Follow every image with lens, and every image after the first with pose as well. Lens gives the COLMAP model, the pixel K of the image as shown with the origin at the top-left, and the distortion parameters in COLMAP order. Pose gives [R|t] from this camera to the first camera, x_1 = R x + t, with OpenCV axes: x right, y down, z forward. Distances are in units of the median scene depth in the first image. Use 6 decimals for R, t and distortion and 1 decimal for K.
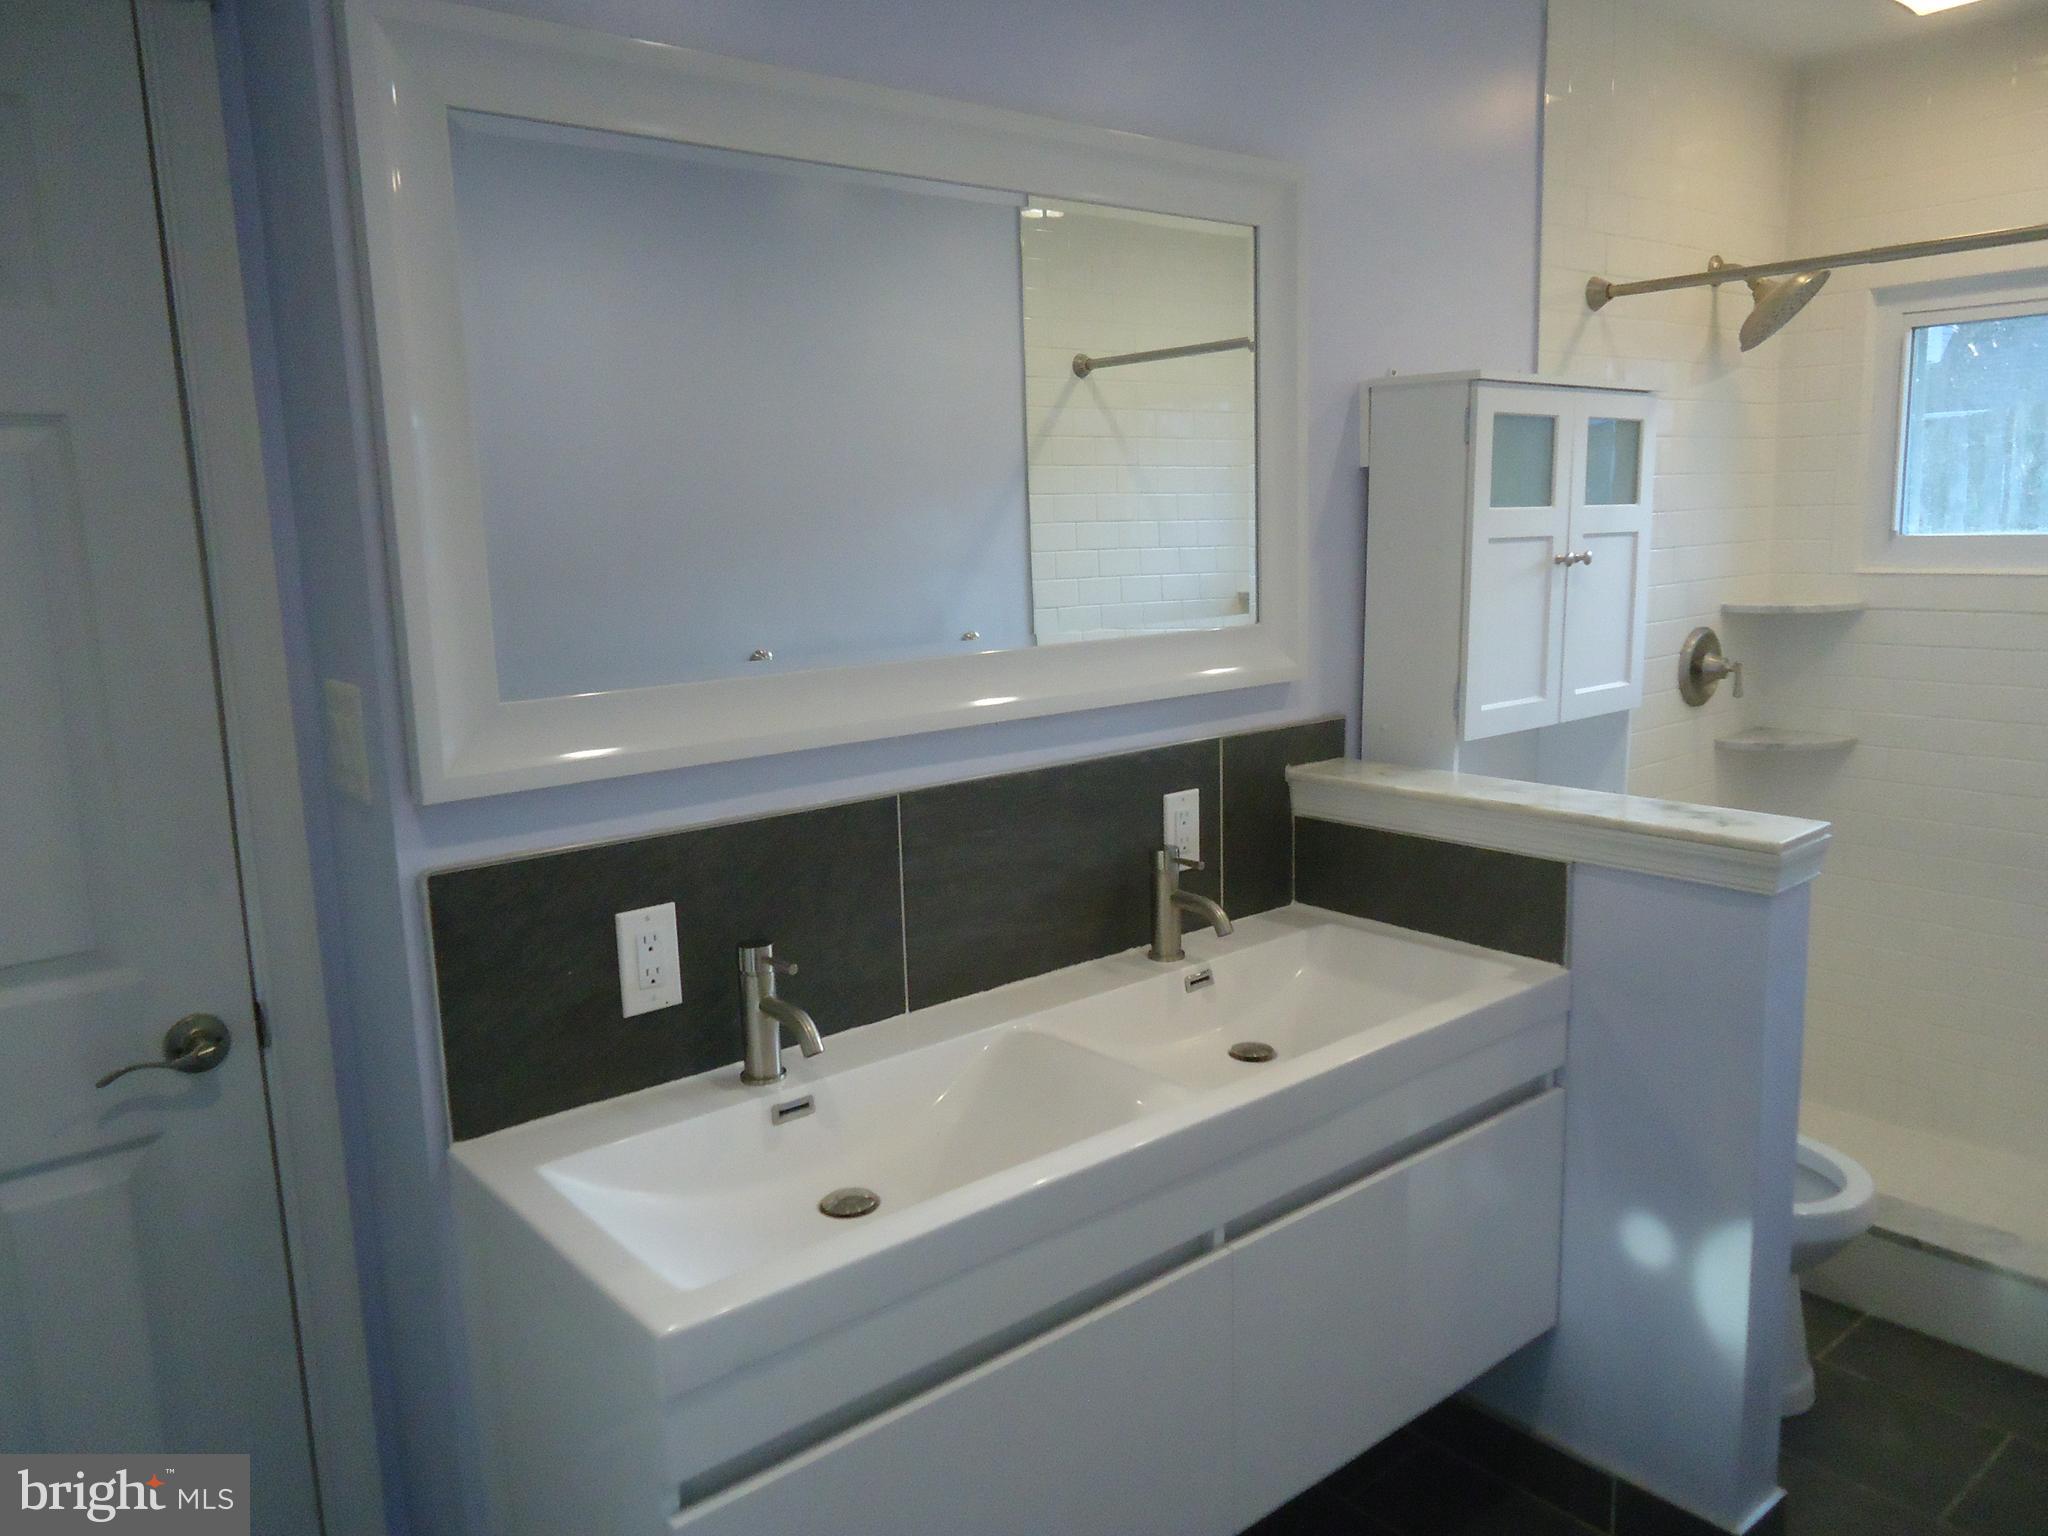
lens RADIAL K [[1490.4, 0, 1024.0], [0, 1490.4, 768.0], [0, 0, 1]] dist [-0.009890, 0.006510]
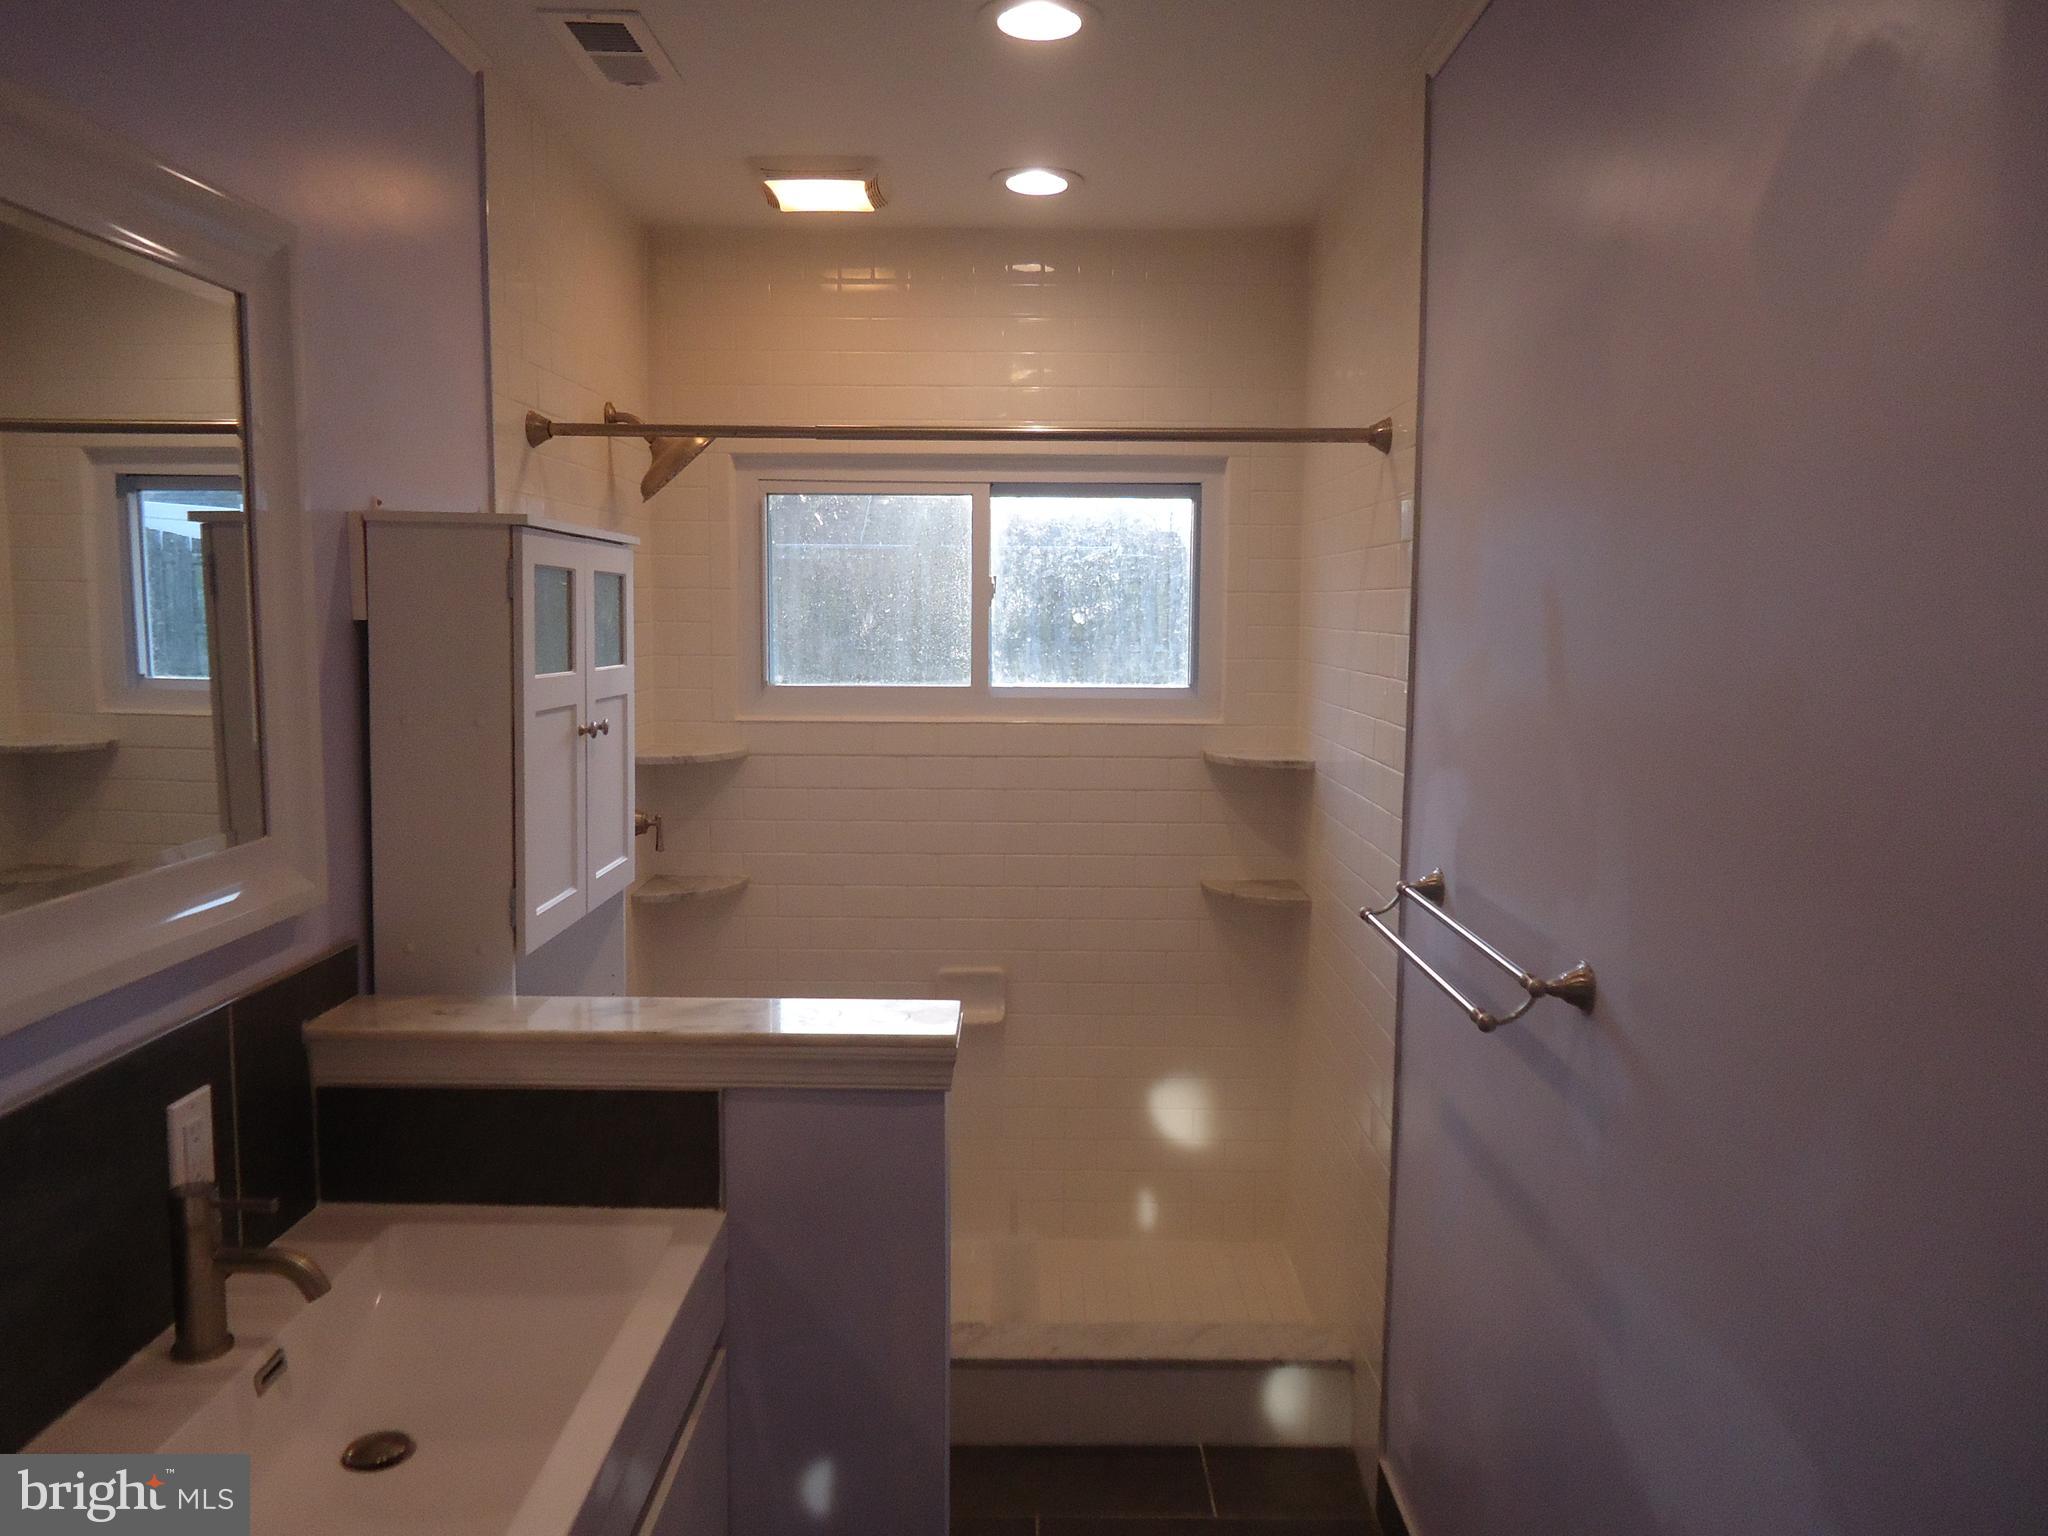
lens RADIAL K [[1490.4, 0, 1024.0], [0, 1490.4, 768.0], [0, 0, 1]] dist [-0.009890, 0.006510]
pose [[0.640364, -0.047495, 0.766602, -0.150757], [0.102887, 0.994395, -0.024336, -0.070951], [-0.761150, 0.094457, 0.641661, 0.245043]]
